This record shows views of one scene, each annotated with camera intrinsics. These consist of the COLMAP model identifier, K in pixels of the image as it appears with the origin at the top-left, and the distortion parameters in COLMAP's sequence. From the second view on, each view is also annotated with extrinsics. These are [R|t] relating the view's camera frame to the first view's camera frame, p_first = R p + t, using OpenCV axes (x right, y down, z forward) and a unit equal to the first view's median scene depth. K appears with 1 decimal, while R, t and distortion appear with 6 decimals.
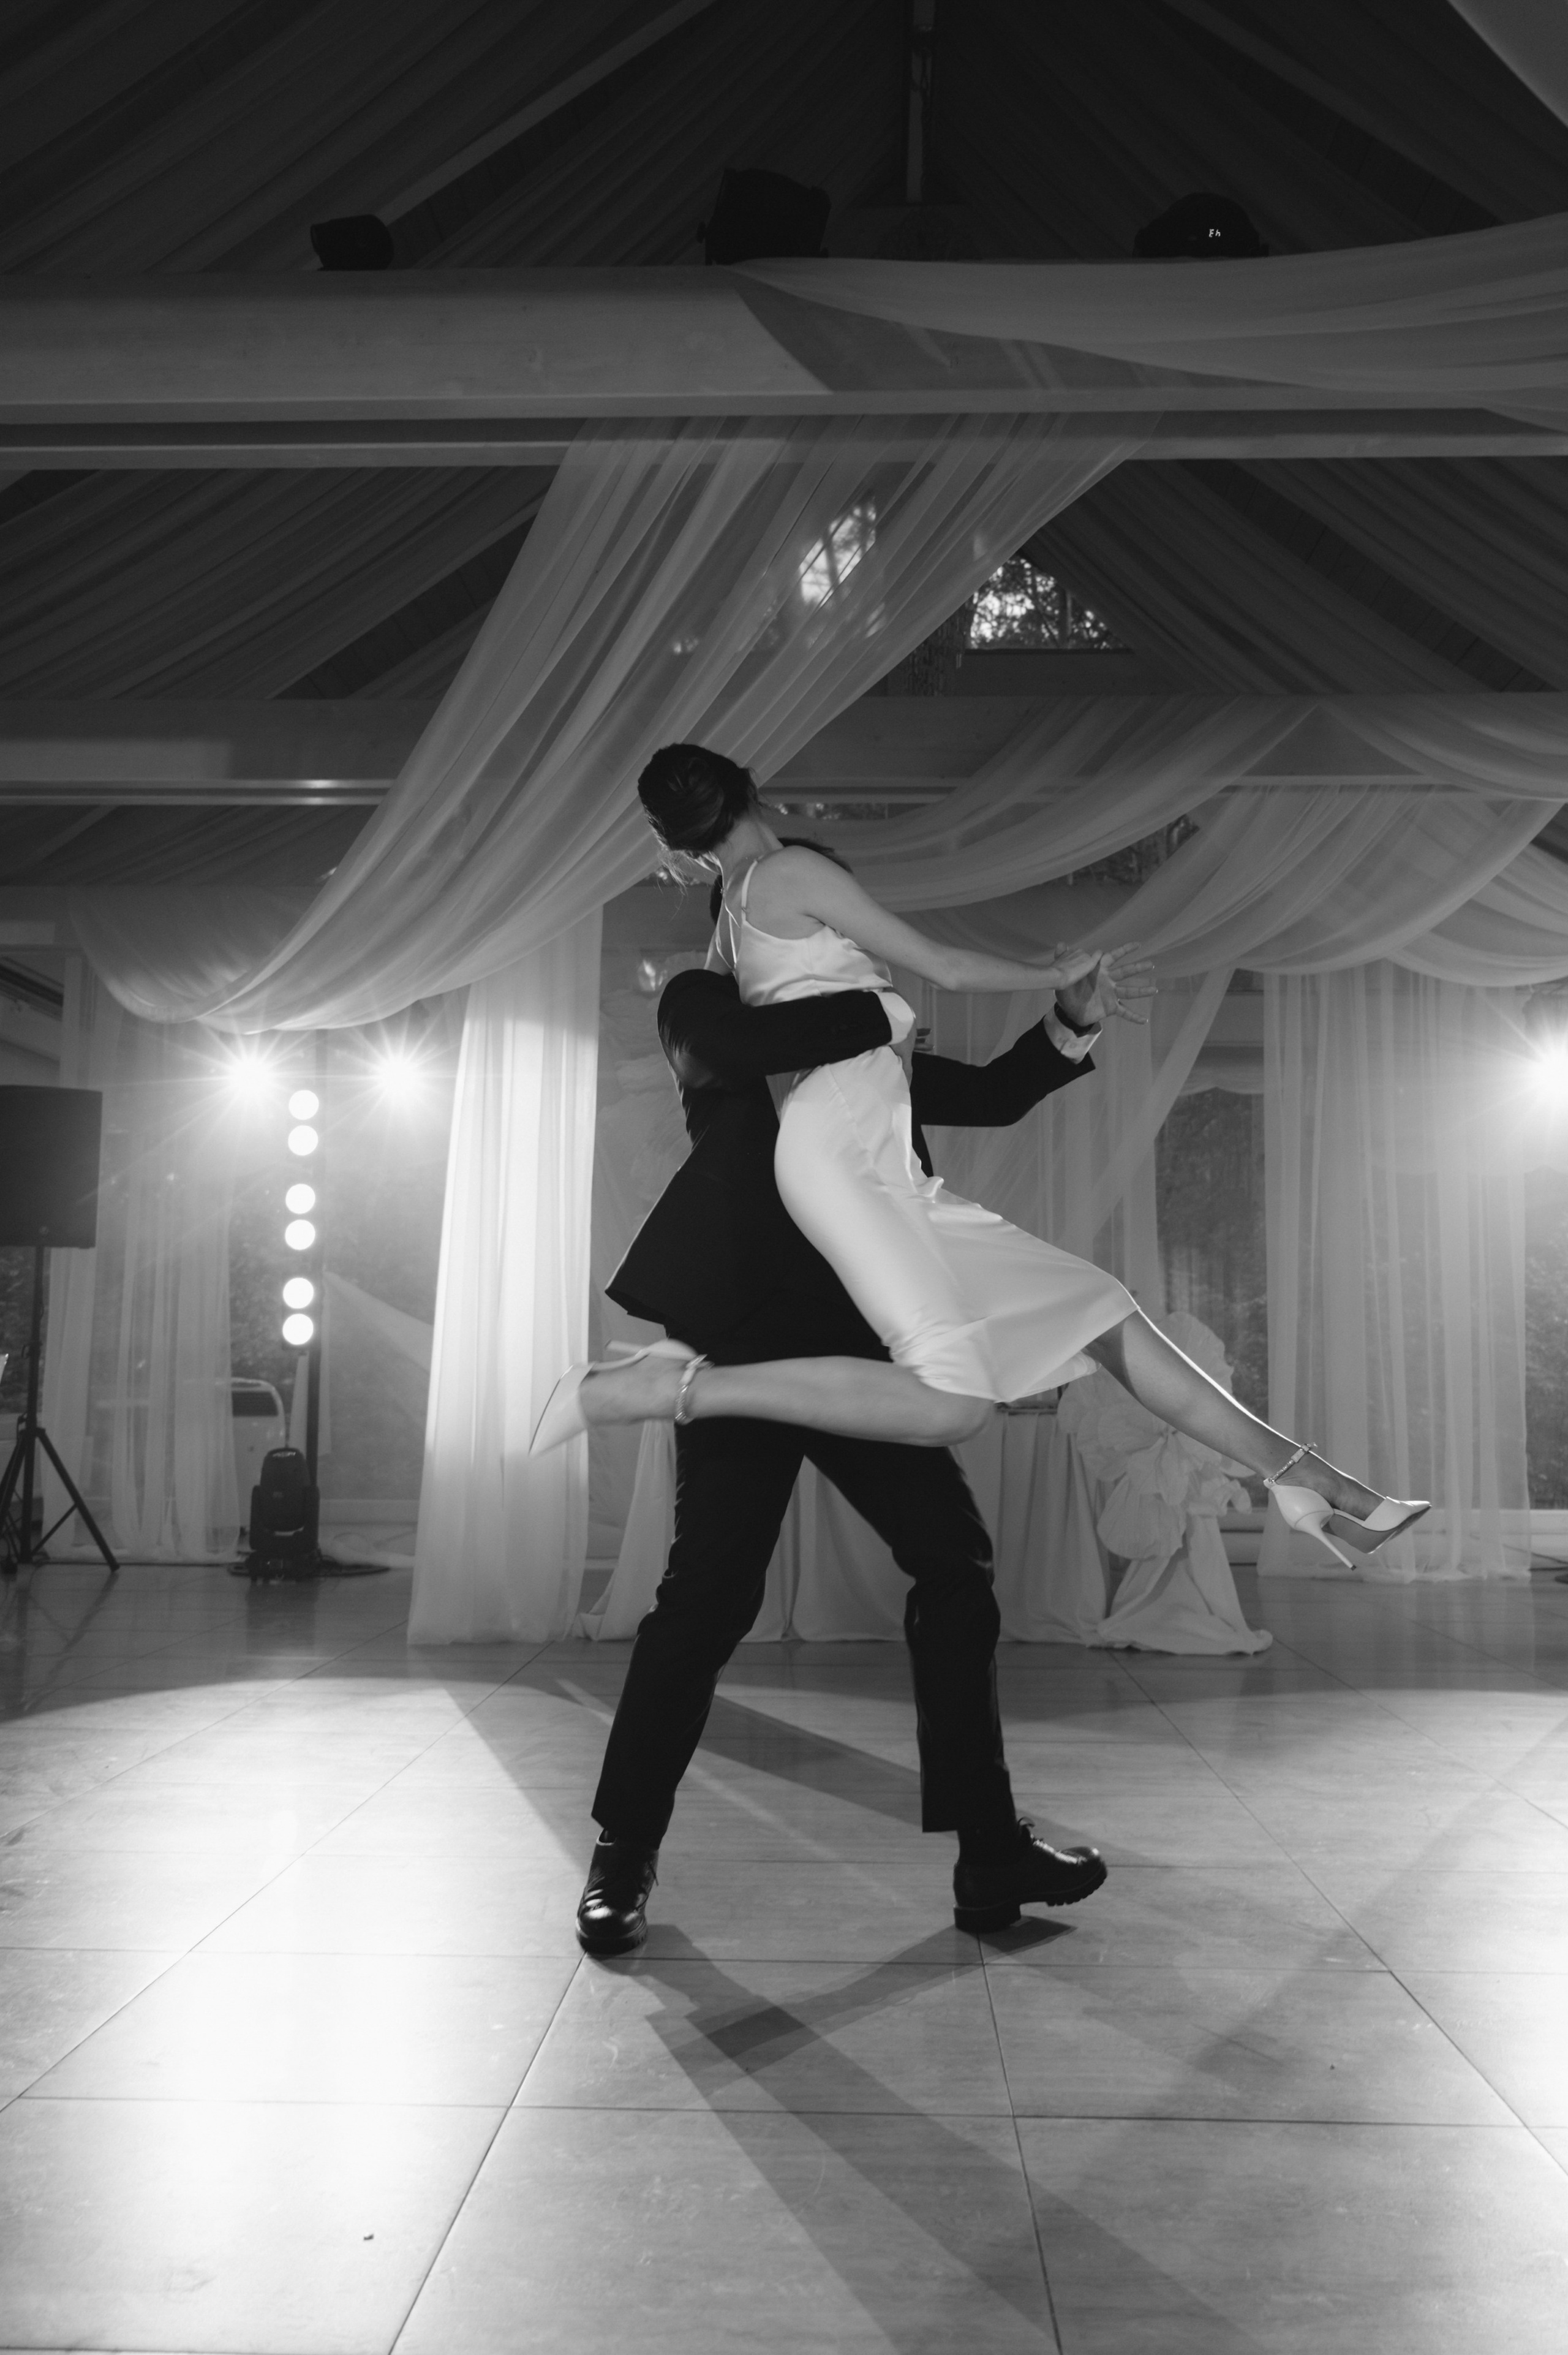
lens RADIAL K [[1925.0, 0, 780.5], [0, 1925.0, 1159.1], [0, 0, 1]] dist [-0.003836, 0.002436]
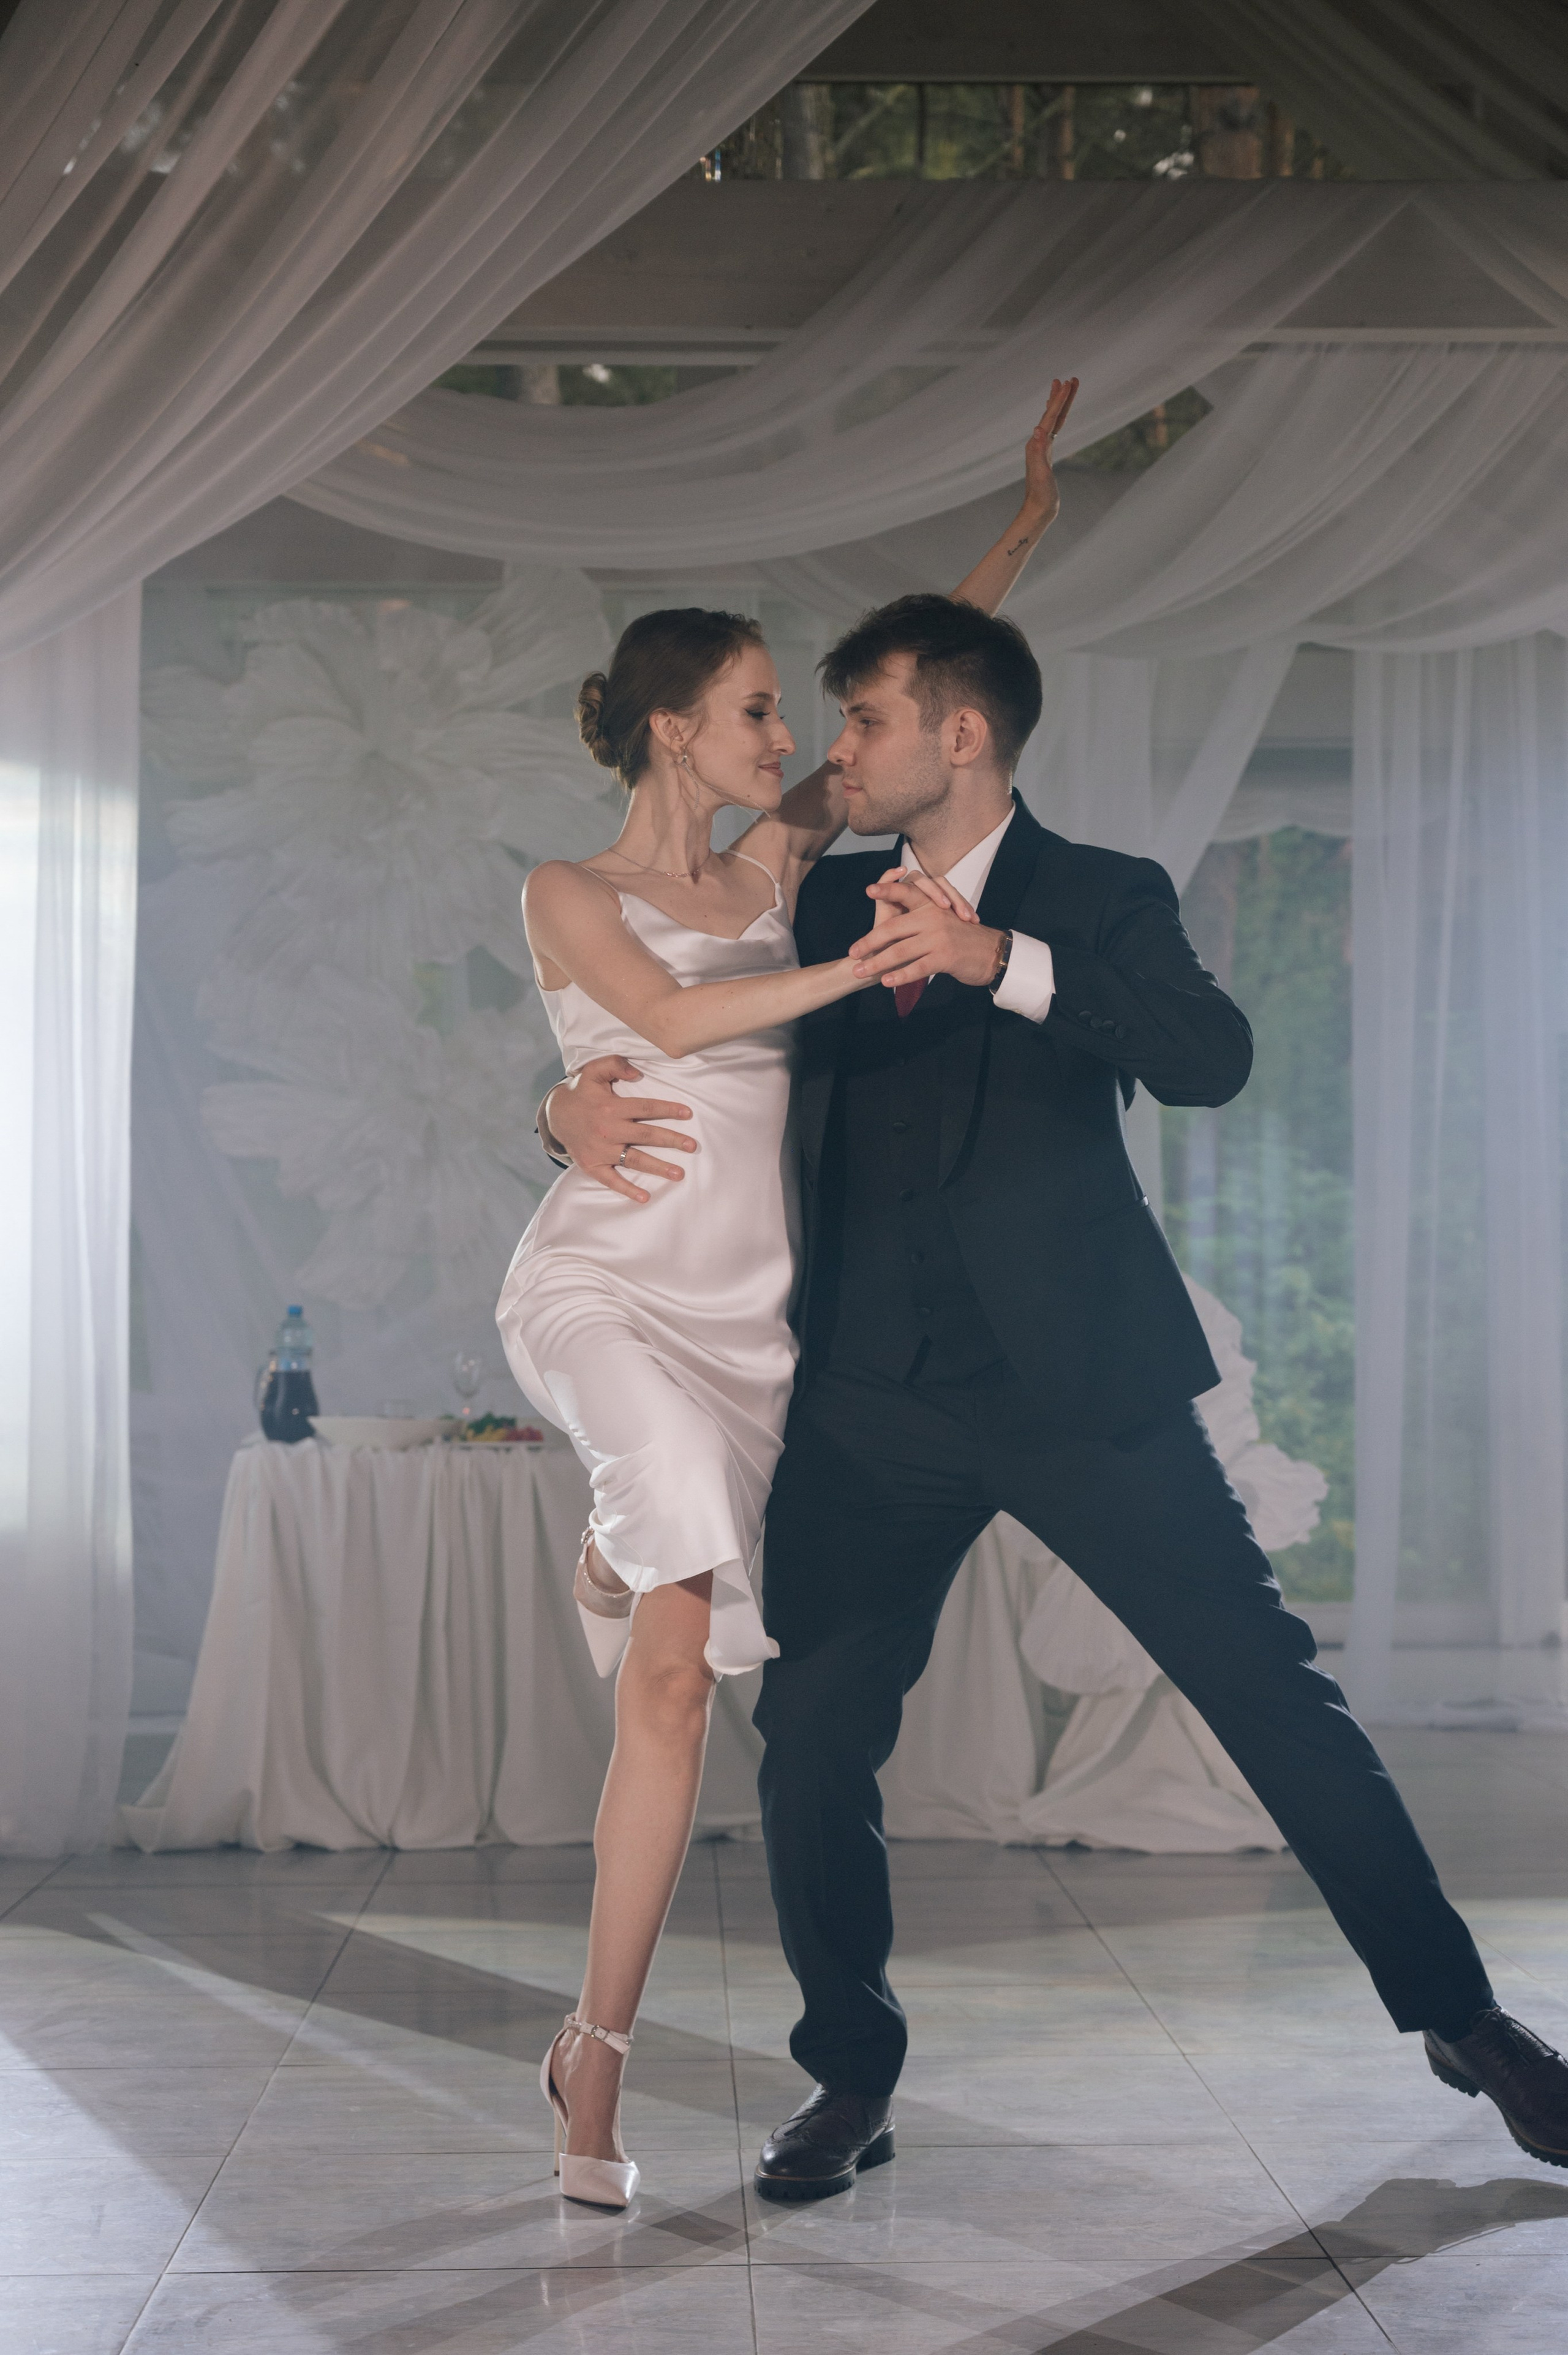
lens RADIAL K [[3980.0, 0, 779.1], [0, 3980.0, 1175.4], [0, 0, 1]] dist [0.028245, 0.000000]
pose [[0.997415, -0.008426, 0.071367, 0.007754], [0.003517, 0.997635, 0.068639, -0.030595], [-0.071777, -0.068210, 0.995086, -0.175724]]
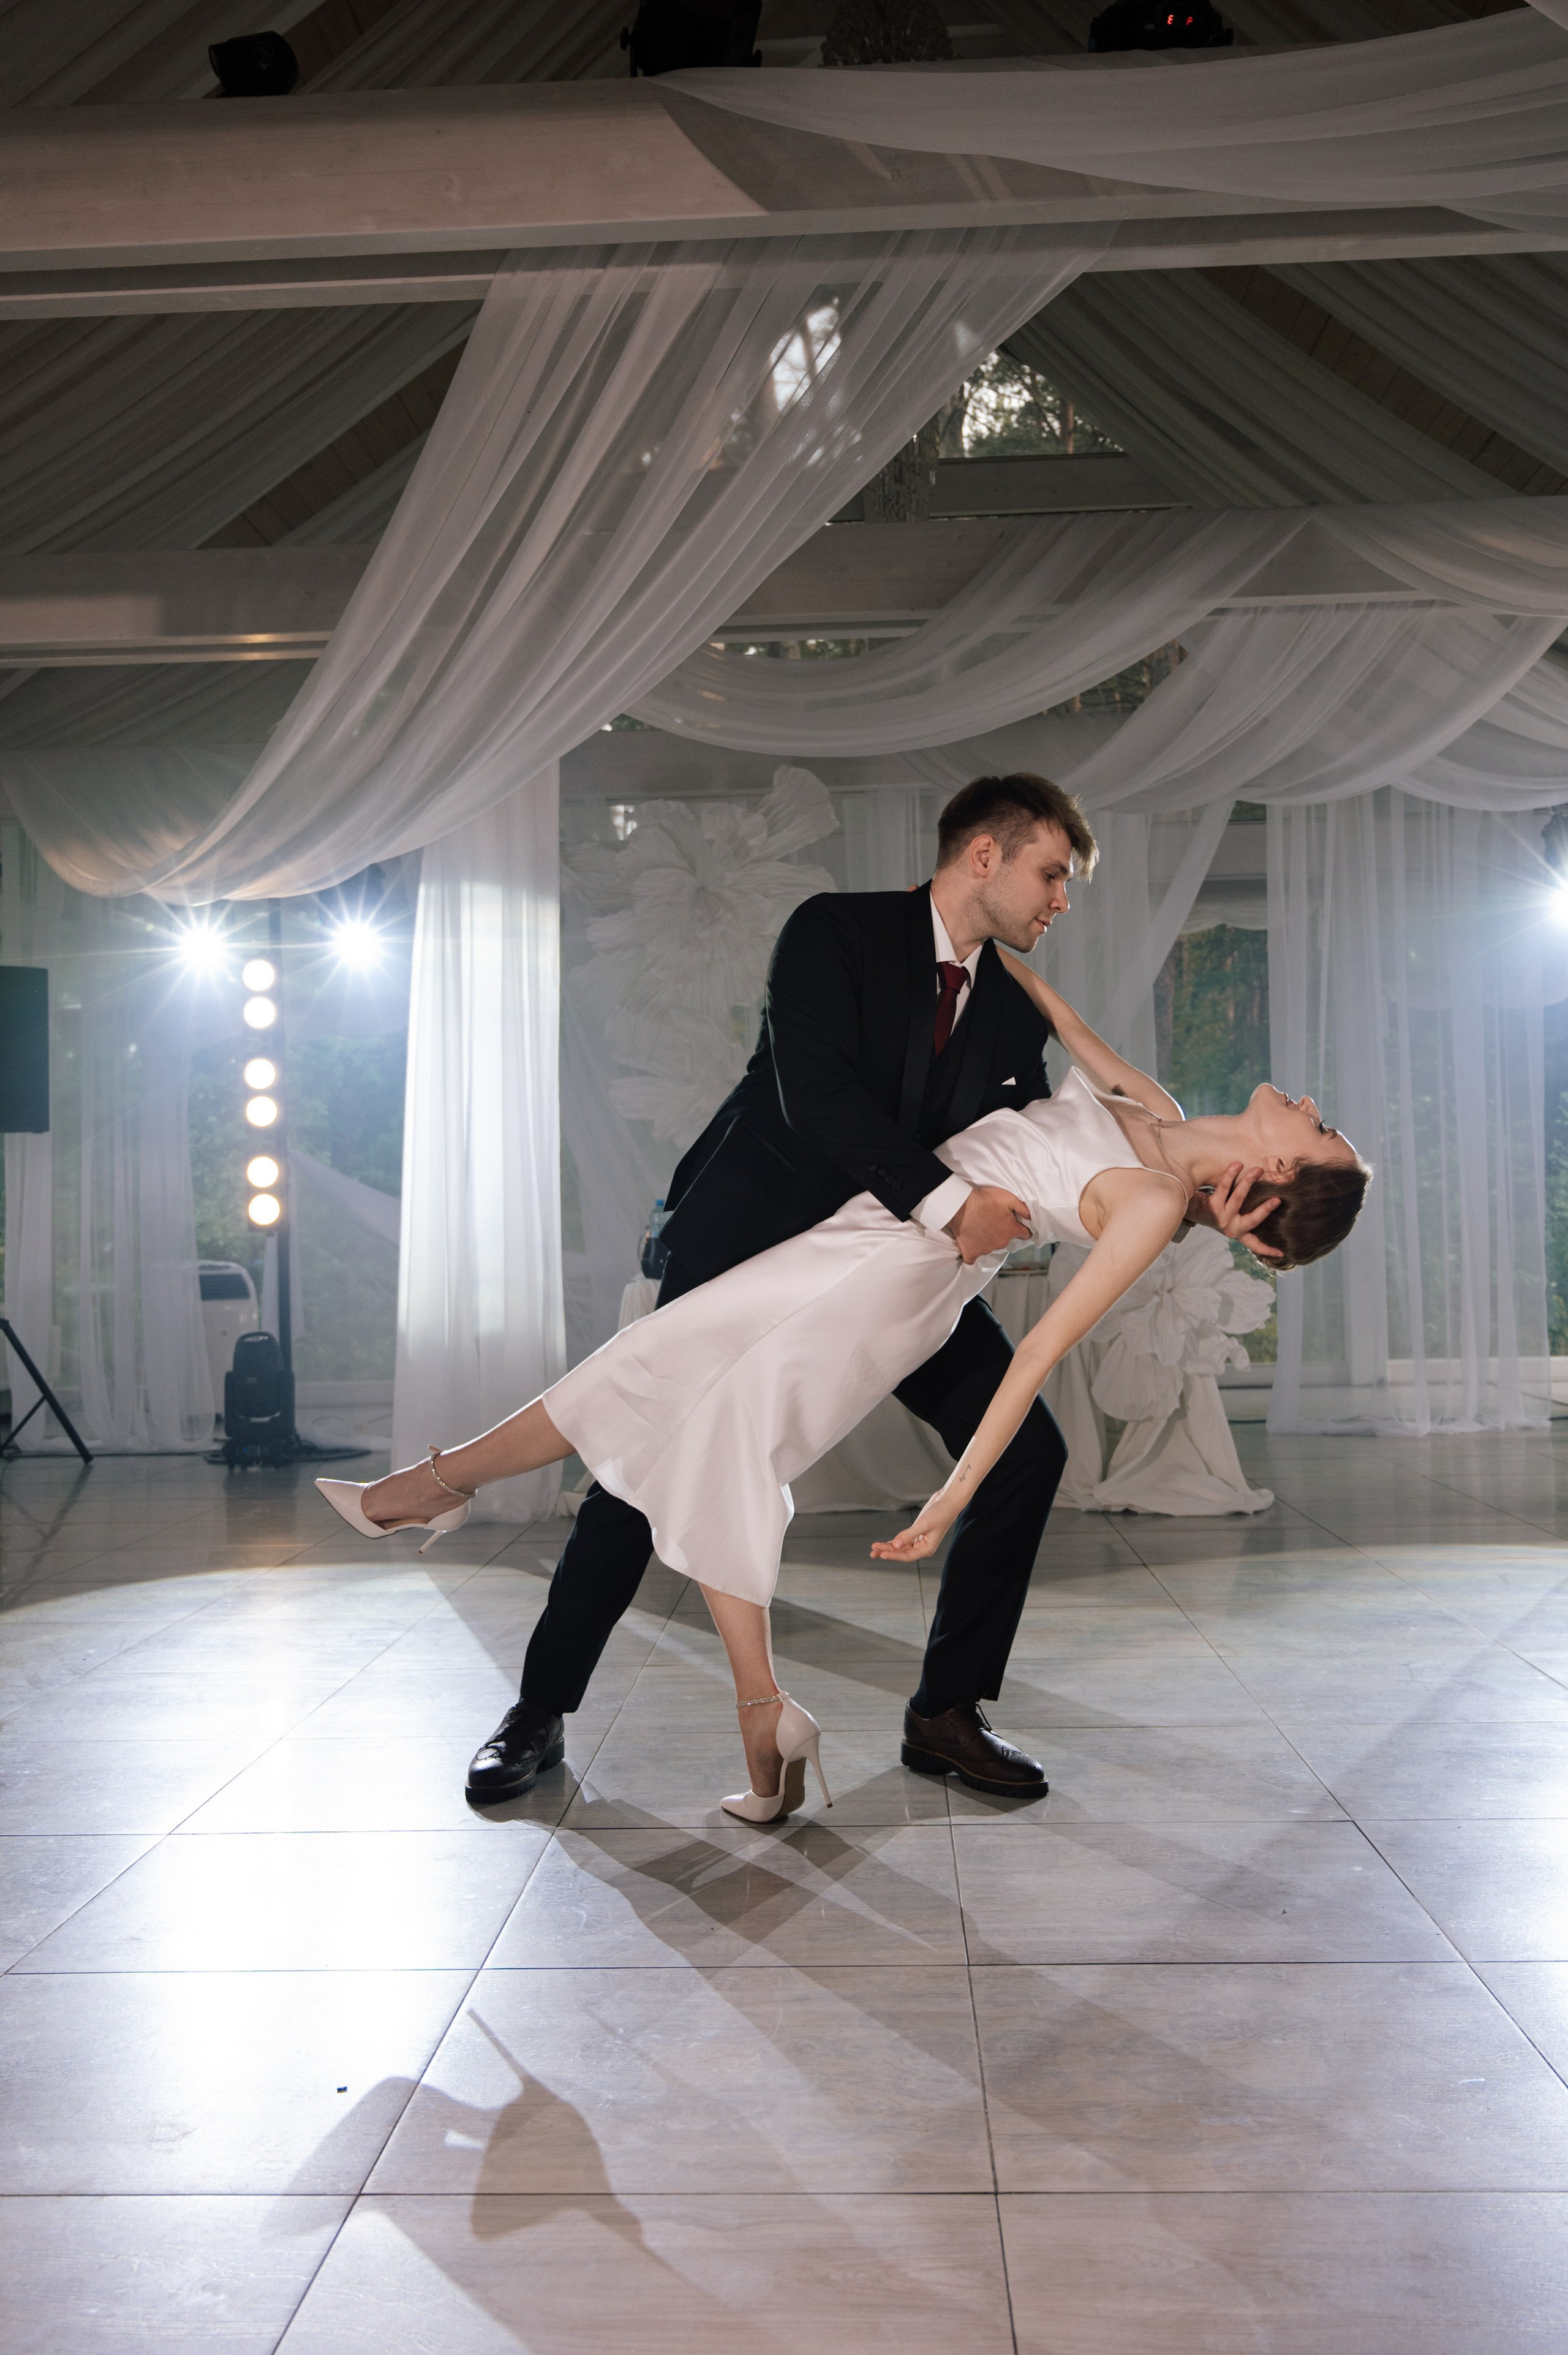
lens RADIAL K [[2044.6, 0, 765.1], [0, 2044.6, 1162.5], [0, 0, 1]] dist [0.000951, -0.000974]
pose [[0.999506, -0.030165, -0.008828, 0.012287], [0.030747, 0.996666, 0.075574, -0.005998], [0.006519, -0.075809, 0.997101, -0.021323]]
